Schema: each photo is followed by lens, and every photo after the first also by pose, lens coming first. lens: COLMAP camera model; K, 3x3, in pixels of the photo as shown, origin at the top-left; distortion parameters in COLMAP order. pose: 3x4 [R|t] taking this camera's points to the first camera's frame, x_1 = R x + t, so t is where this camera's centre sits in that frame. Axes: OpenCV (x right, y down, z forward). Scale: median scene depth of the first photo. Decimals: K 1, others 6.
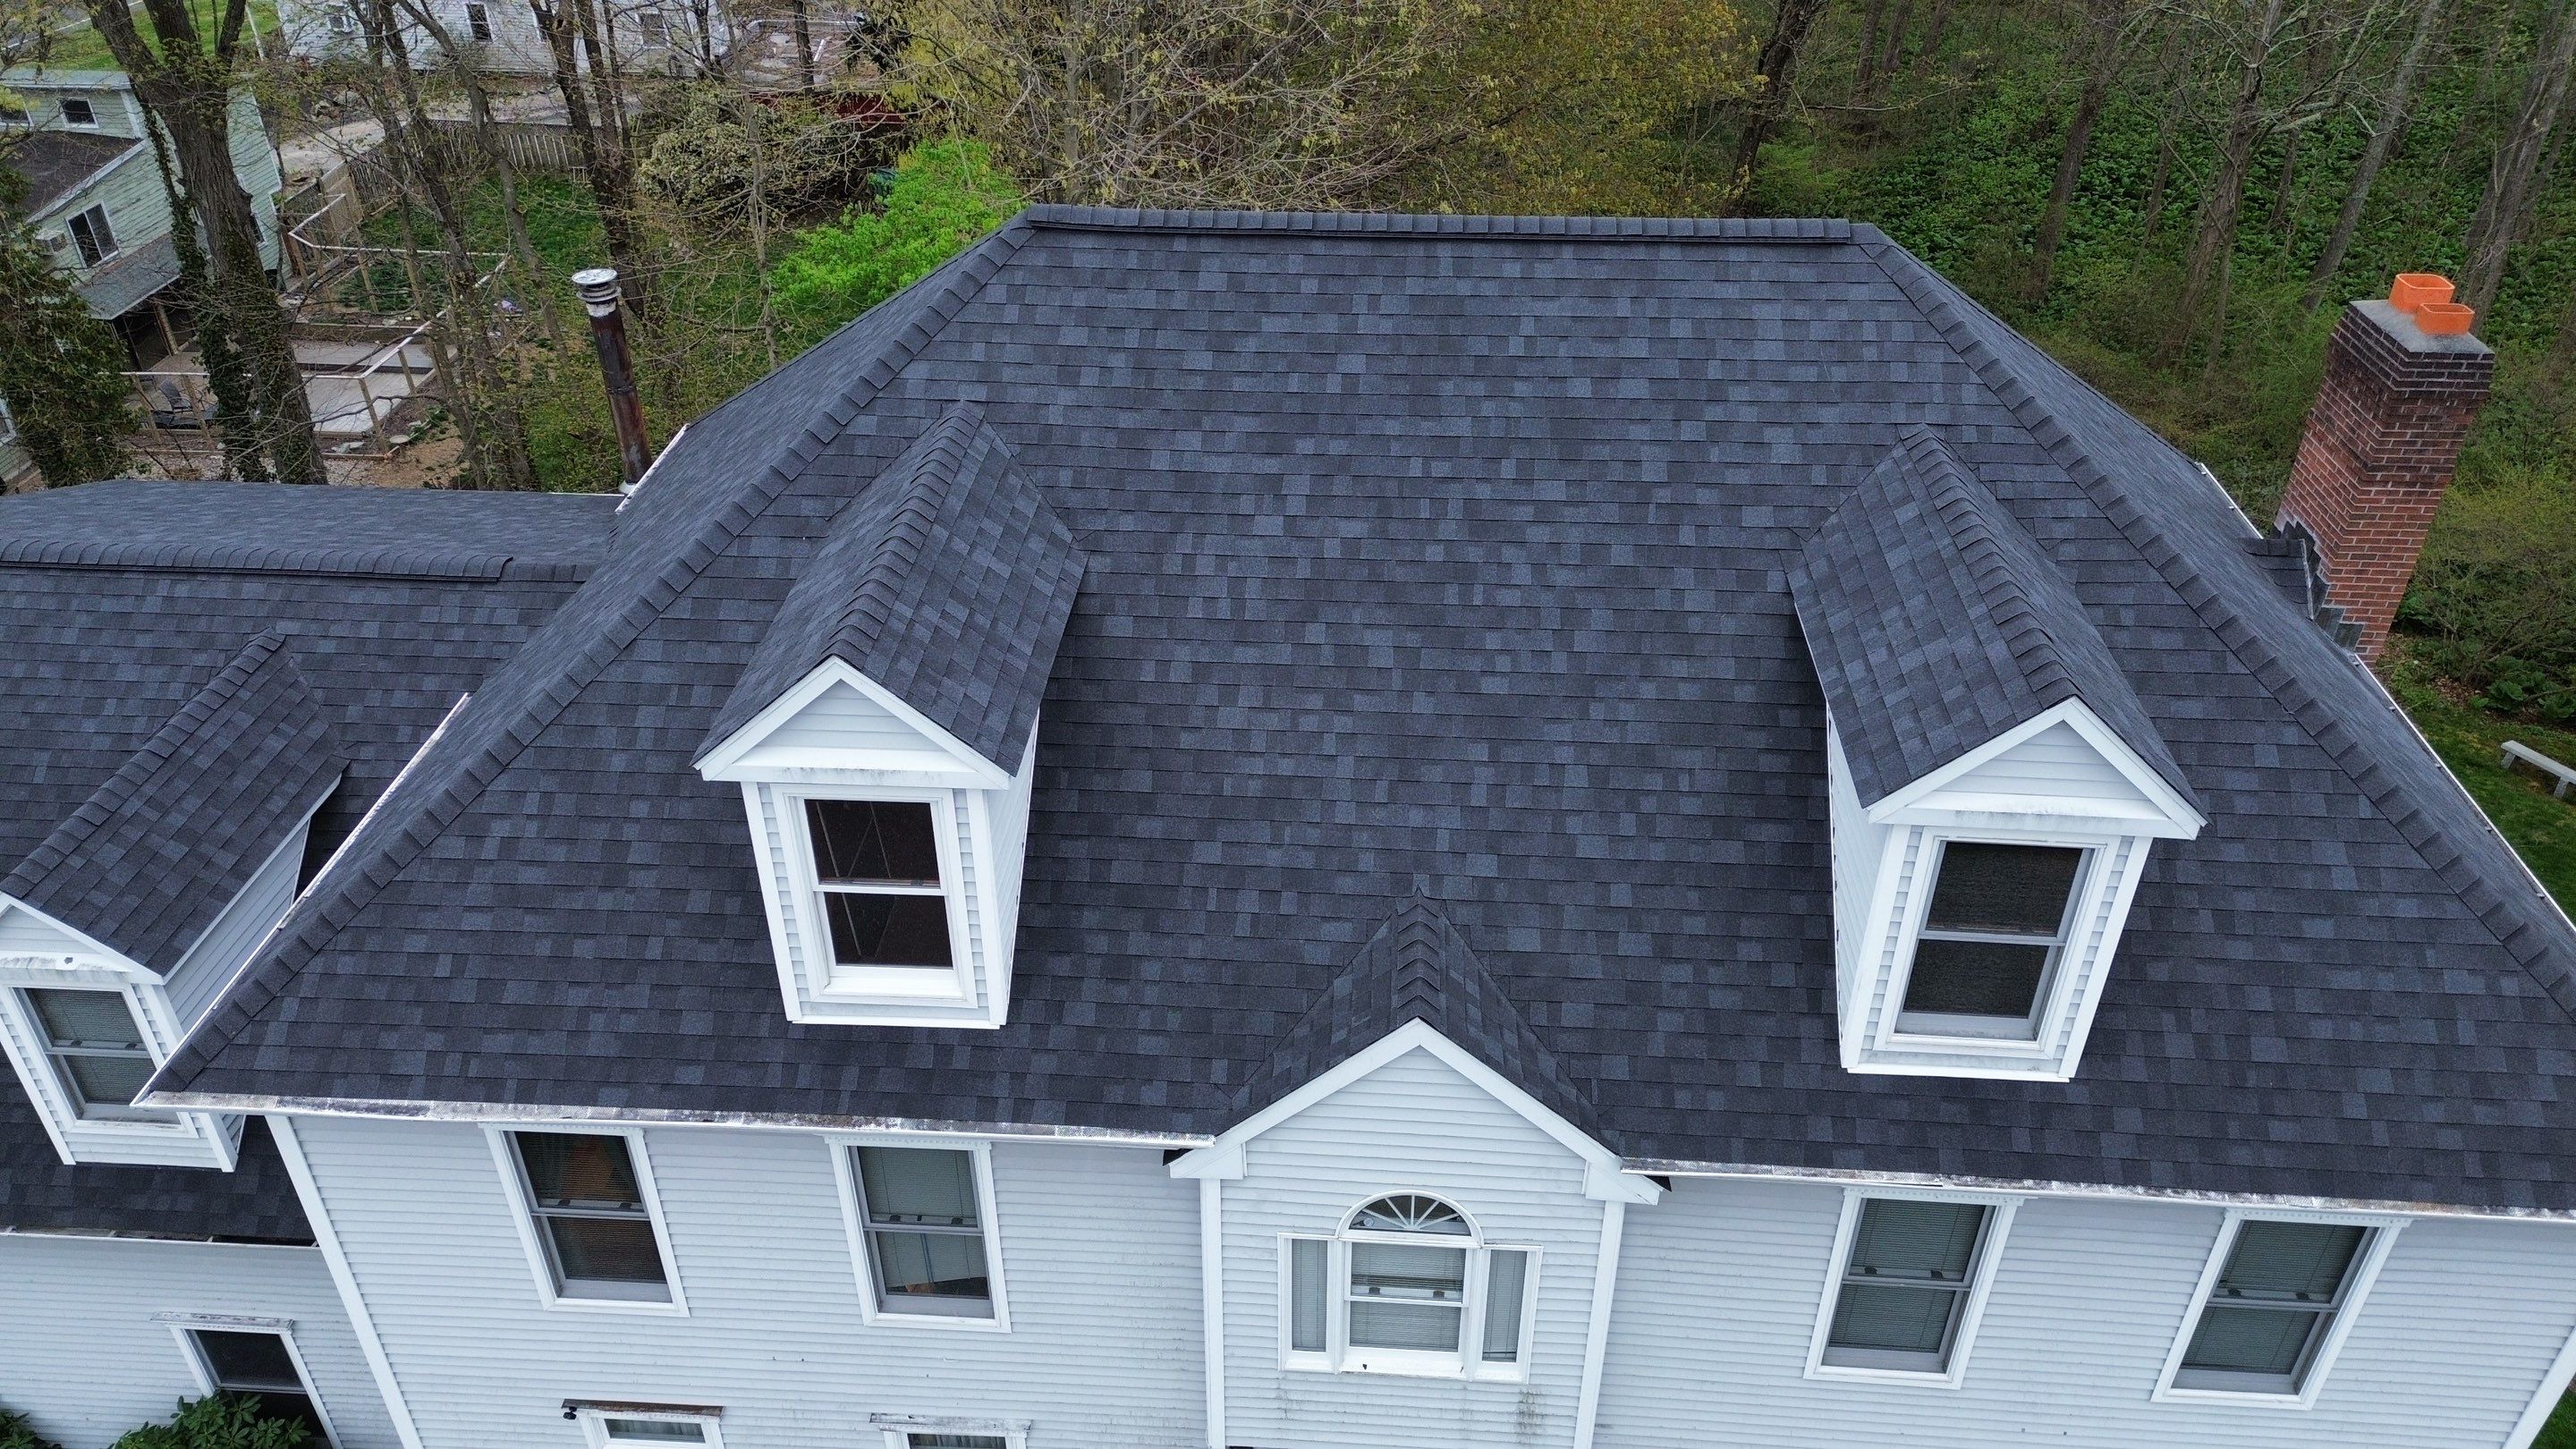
lens RADIAL K [[1817.5, 0, 1285.2], [0, 1817.5, 717.4], [0, 0, 1]] dist [0.080958, -0.078992]
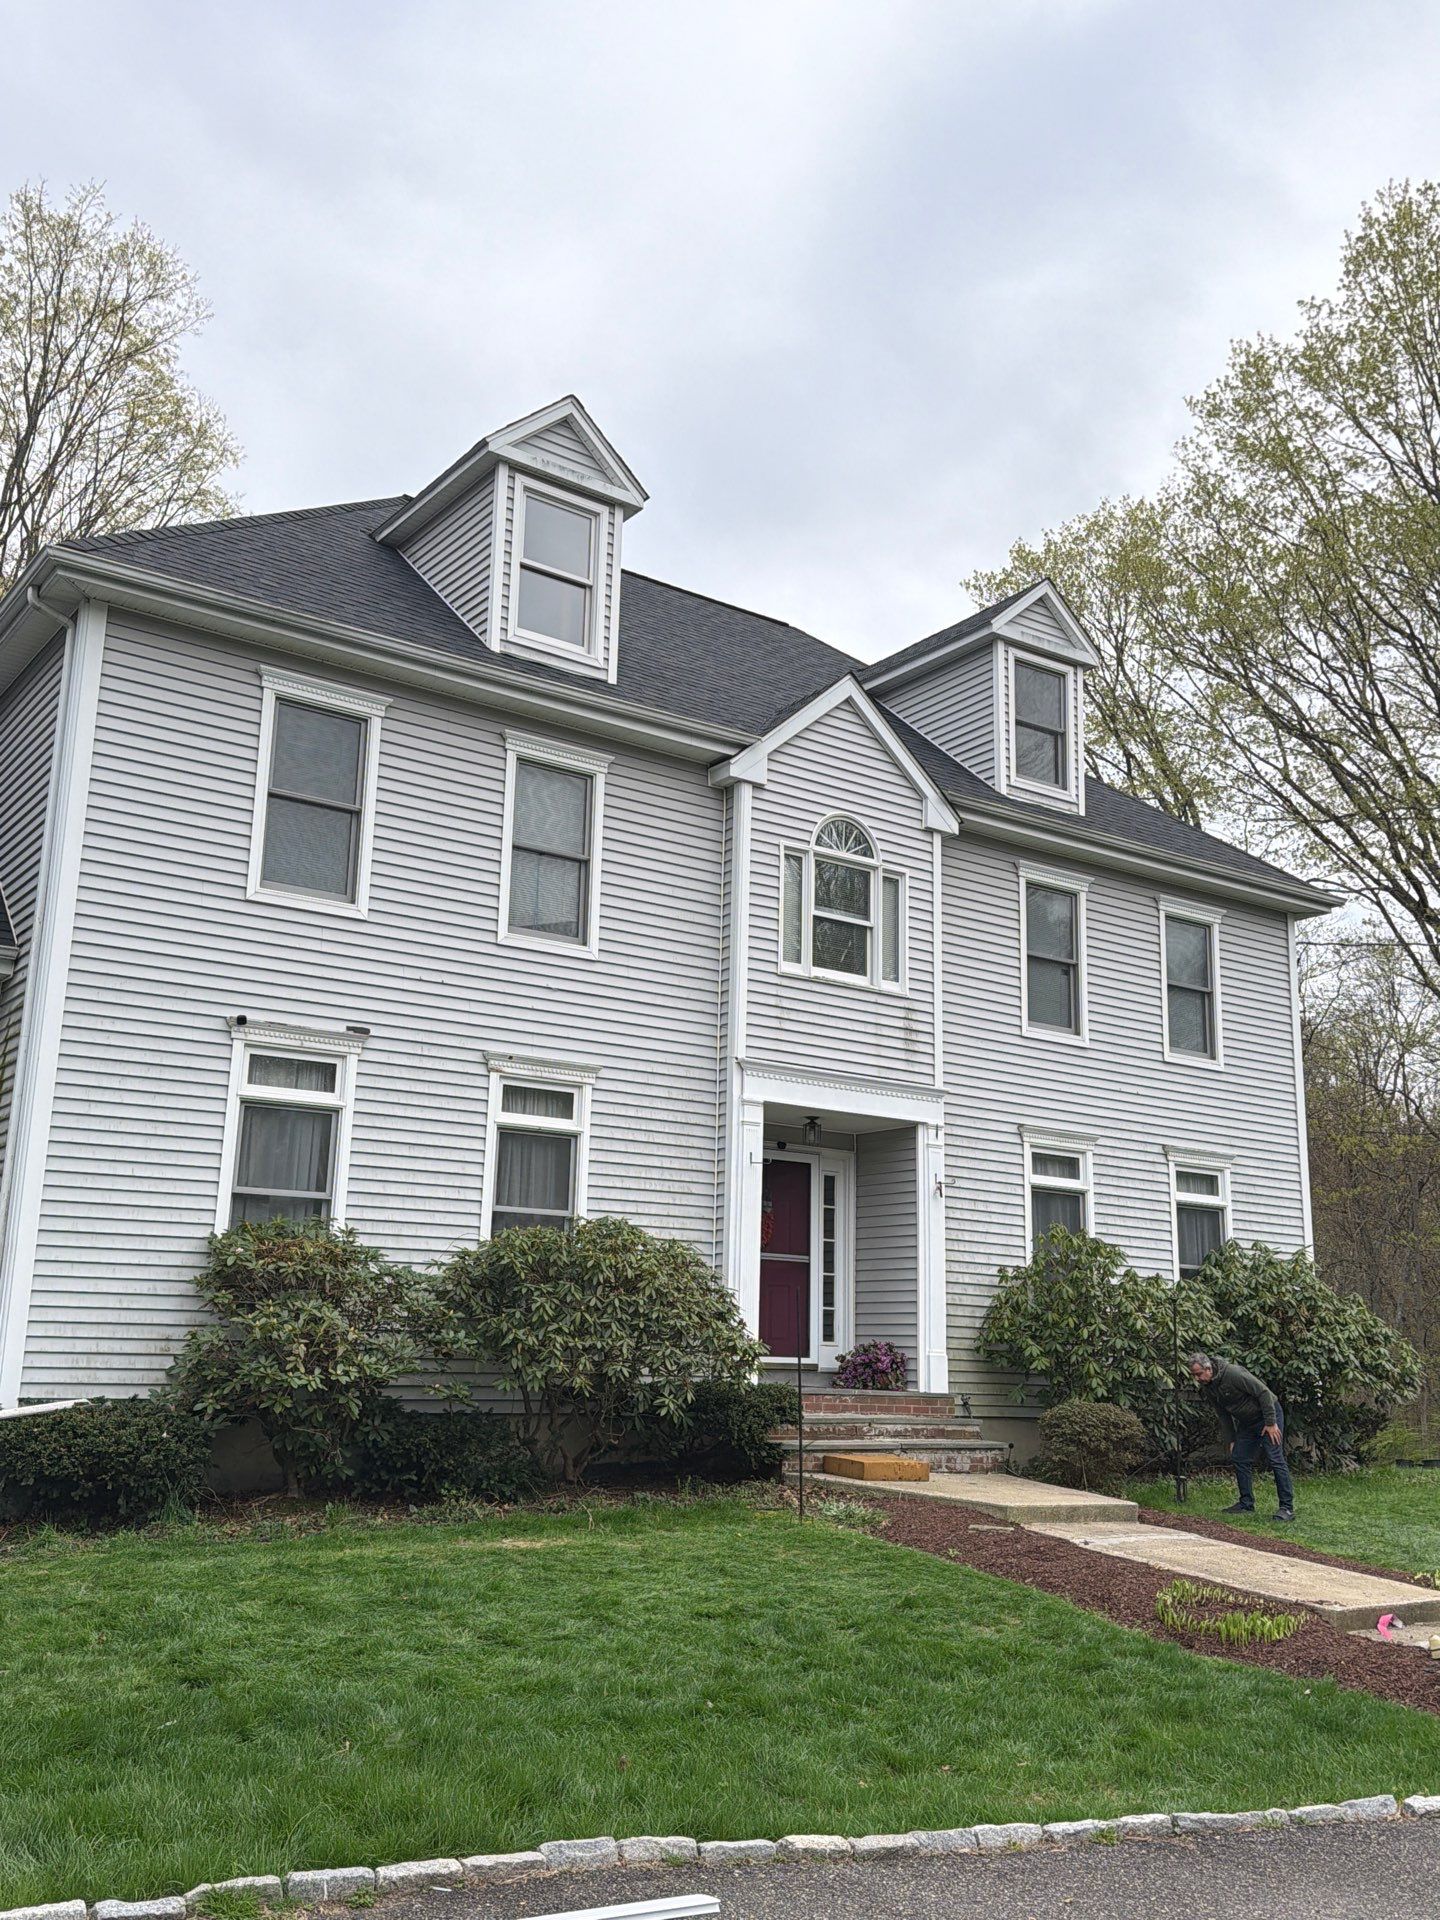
lens RADIAL K [[1736.7, 0, 723.9], [0, 1736.7, 961.7], [0, 0, 1]] dist [0.071673, 0.002494]
pose [[0.773467, 0.164707, 0.612063, -0.899566], [0.332855, 0.716230, -0.613369, 1.209137], [-0.539404, 0.678149, 0.499157, 0.353697]]
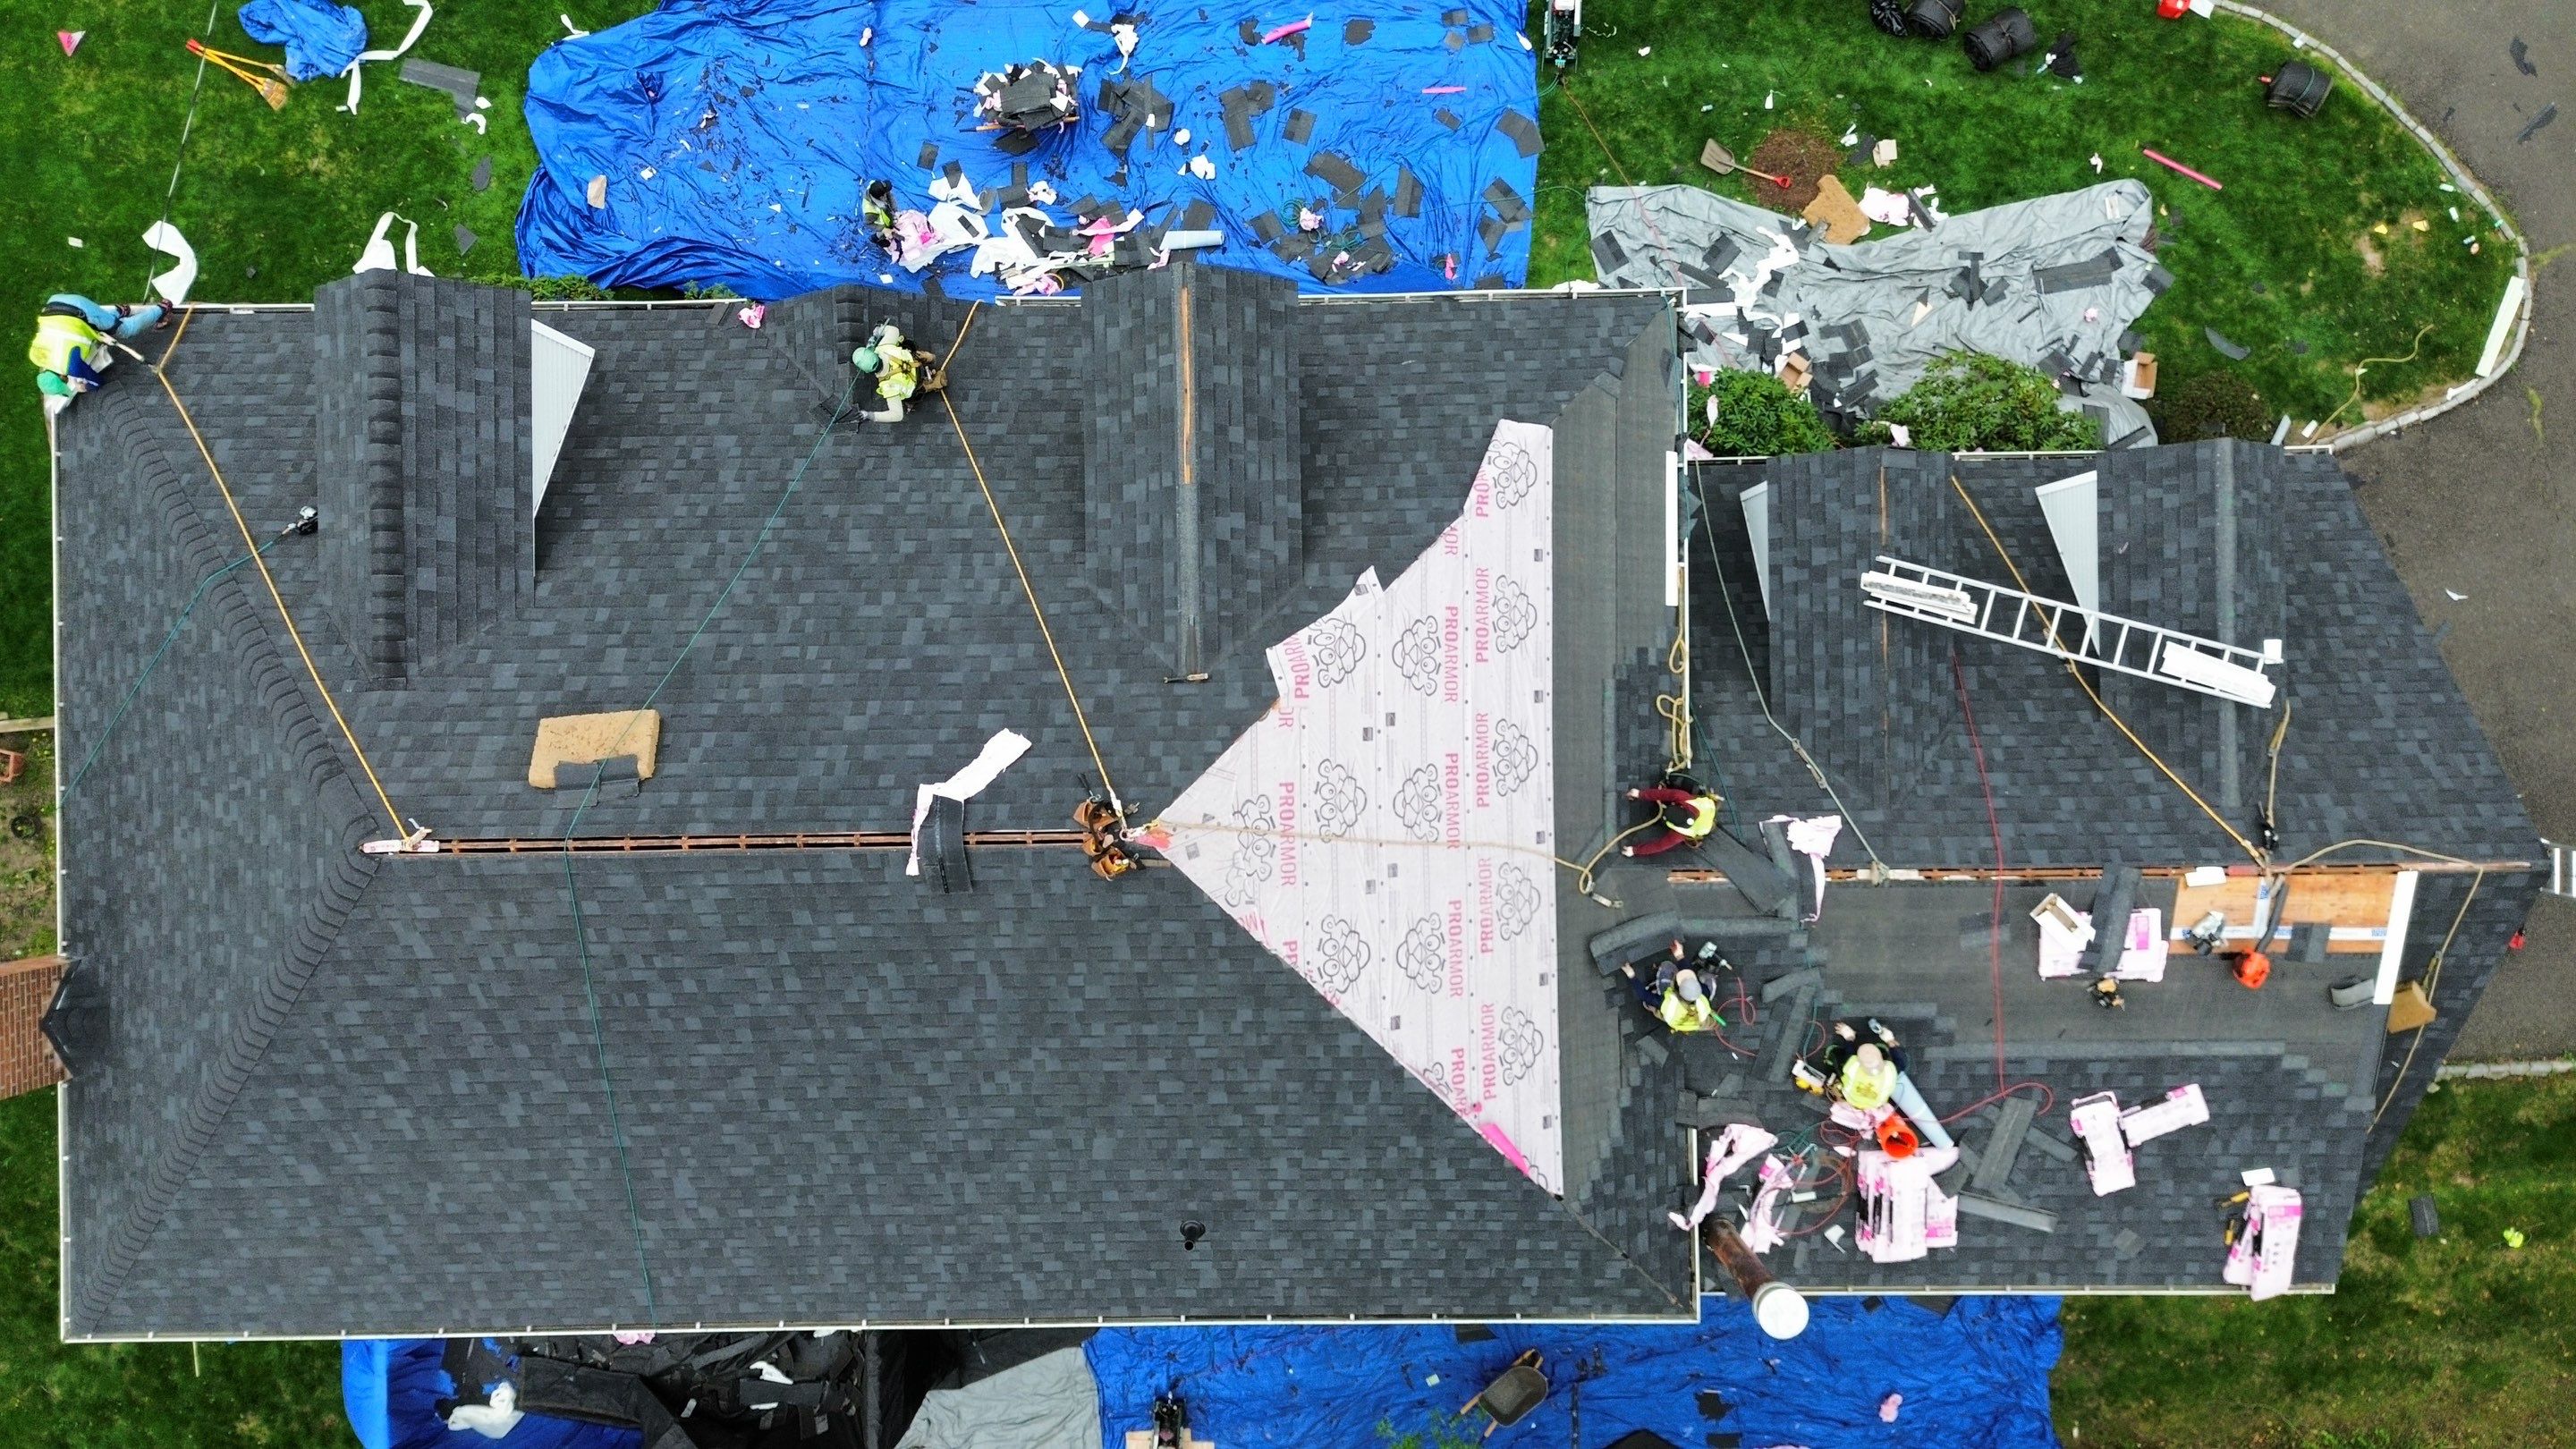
lens RADIAL K [[1817.5, 0, 1276.8], [0, 1817.5, 708.0], [0, 0, 1]] dist [0.080958, -0.078992]
pose [[-0.996807, 0.078584, 0.014150, -0.258923], [-0.031530, -0.550195, 0.834441, -1.220051], [0.073359, 0.831330, 0.550916, 0.394982]]
